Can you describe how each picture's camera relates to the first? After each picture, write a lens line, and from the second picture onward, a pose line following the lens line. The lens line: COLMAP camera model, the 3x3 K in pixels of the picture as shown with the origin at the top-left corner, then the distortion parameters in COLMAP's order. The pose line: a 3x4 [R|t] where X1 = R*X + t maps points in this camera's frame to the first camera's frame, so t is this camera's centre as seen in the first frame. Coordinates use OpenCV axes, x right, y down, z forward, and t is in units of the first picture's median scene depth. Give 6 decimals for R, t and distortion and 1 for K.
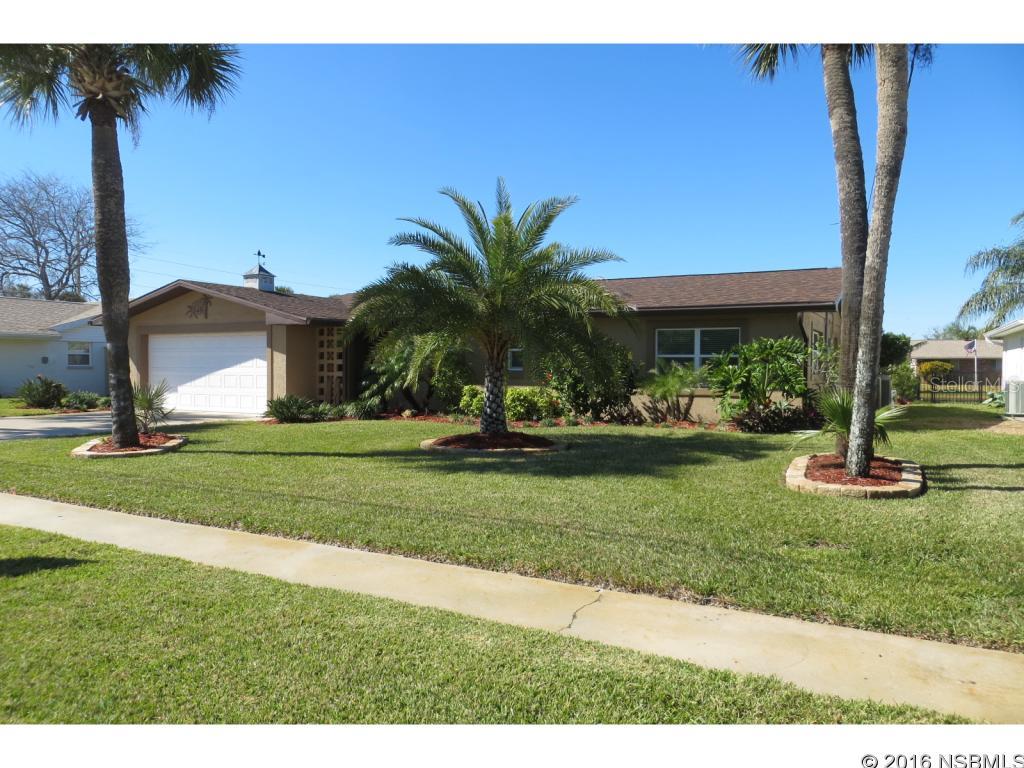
lens RADIAL K [[759.2, 0, 512.0], [0, 759.2, 384.0], [0, 0, 1]] dist [-0.027065, 0.007266]
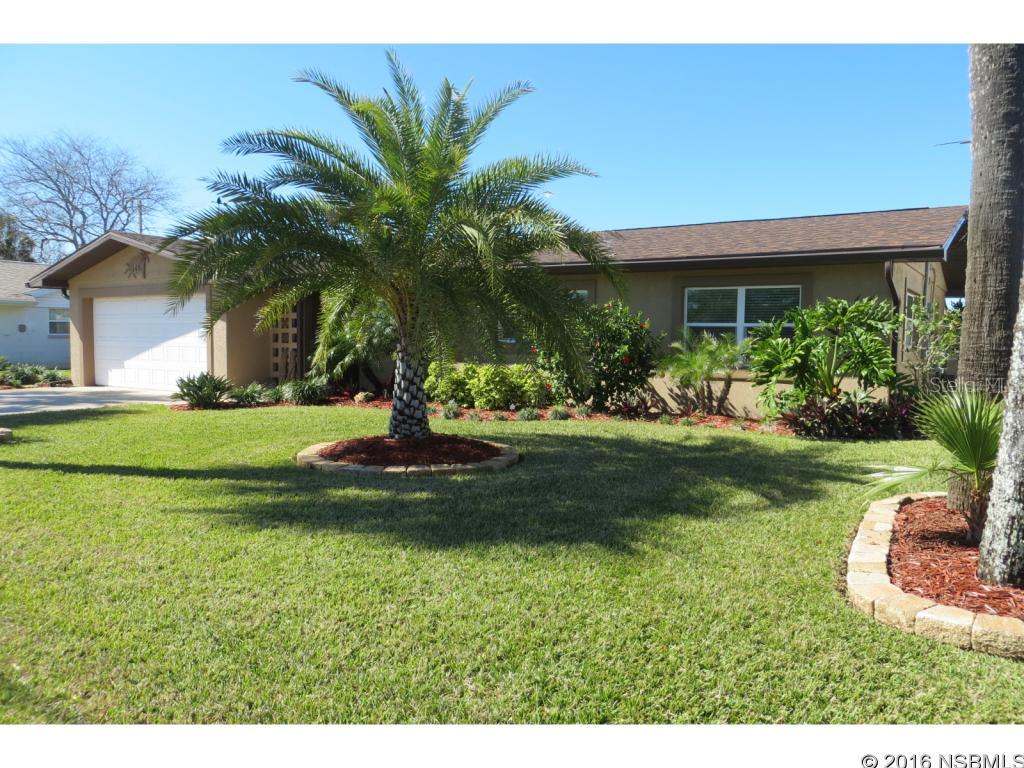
lens RADIAL K [[759.2, 0, 512.0], [0, 759.2, 384.0], [0, 0, 1]] dist [-0.027065, 0.007266]
pose [[0.995149, 0.011405, -0.097715, 0.102464], [-0.007558, 0.999185, 0.039652, -0.007584], [0.098087, -0.038721, 0.994424, 0.264940]]
